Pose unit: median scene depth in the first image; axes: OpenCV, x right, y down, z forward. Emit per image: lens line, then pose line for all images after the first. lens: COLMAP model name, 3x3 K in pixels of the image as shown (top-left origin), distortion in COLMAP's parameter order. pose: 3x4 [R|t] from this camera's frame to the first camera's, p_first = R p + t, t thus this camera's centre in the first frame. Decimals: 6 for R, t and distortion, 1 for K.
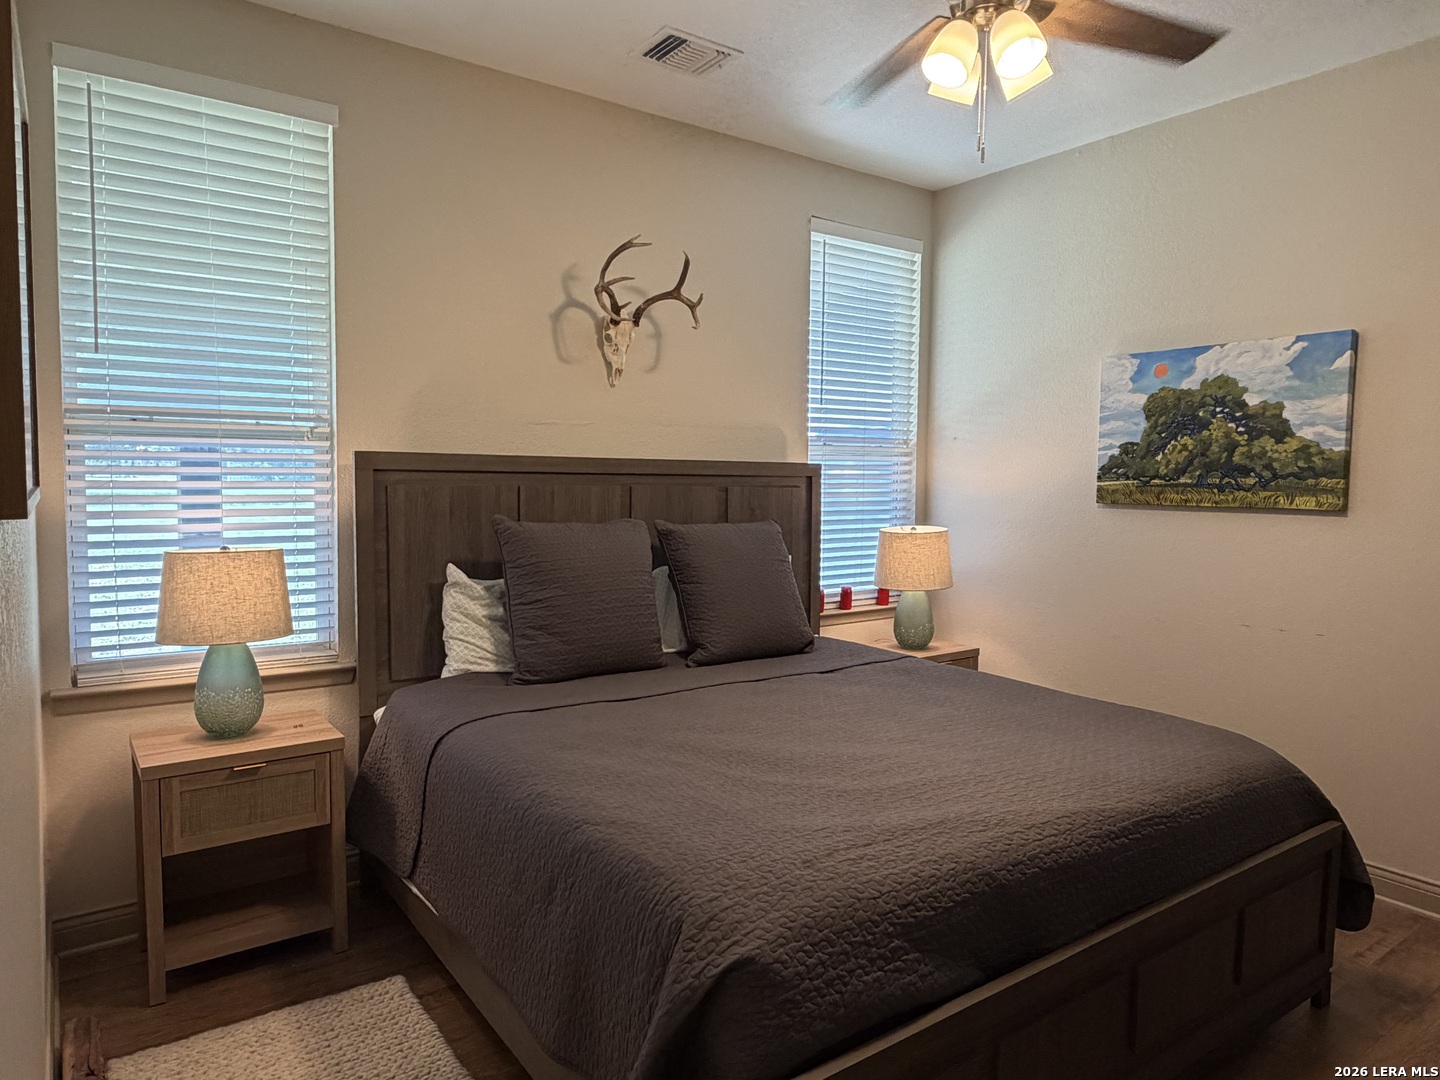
lens RADIAL K [[910.8, 0, 715.5], [0, 910.8, 538.6], [0, 0, 1]] dist [0.000014, -0.000958]
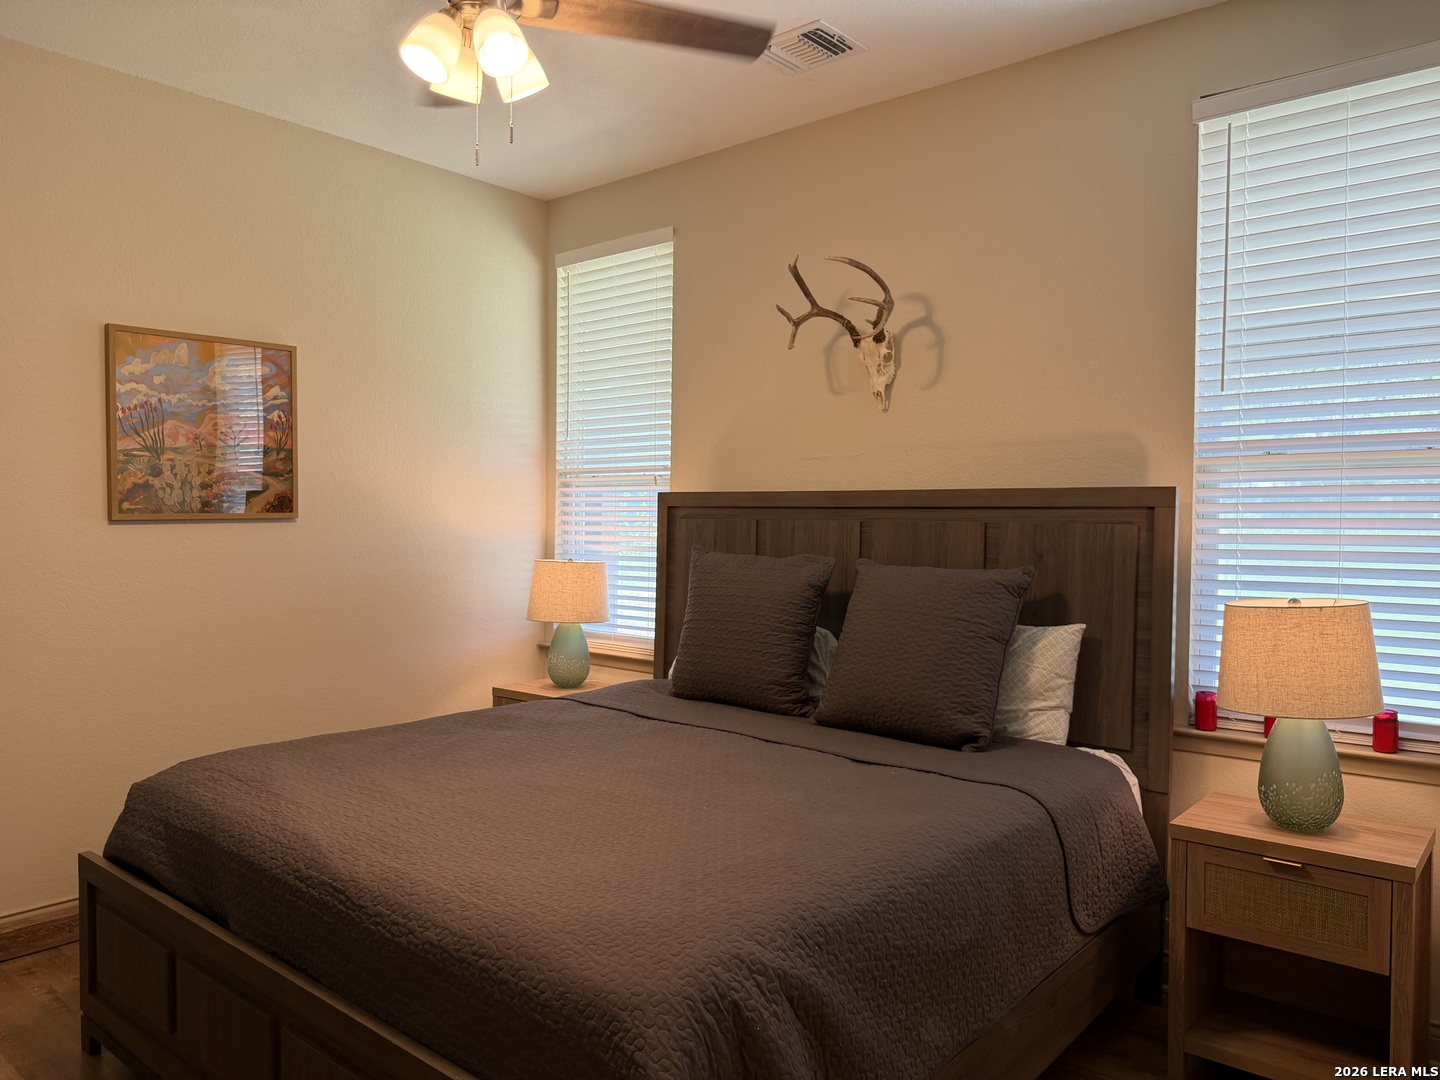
lens RADIAL K [[1030.7, 0, 716.4], [0, 1030.7, 542.2], [0, 0, 1]] dist [0.023023, -0.006338]
pose [[0.240772, 0.022698, -0.970316, 0.877791], [-0.064716, 0.997877, 0.007284, -0.035625], [0.968422, 0.061041, 0.241730, 0.622913]]
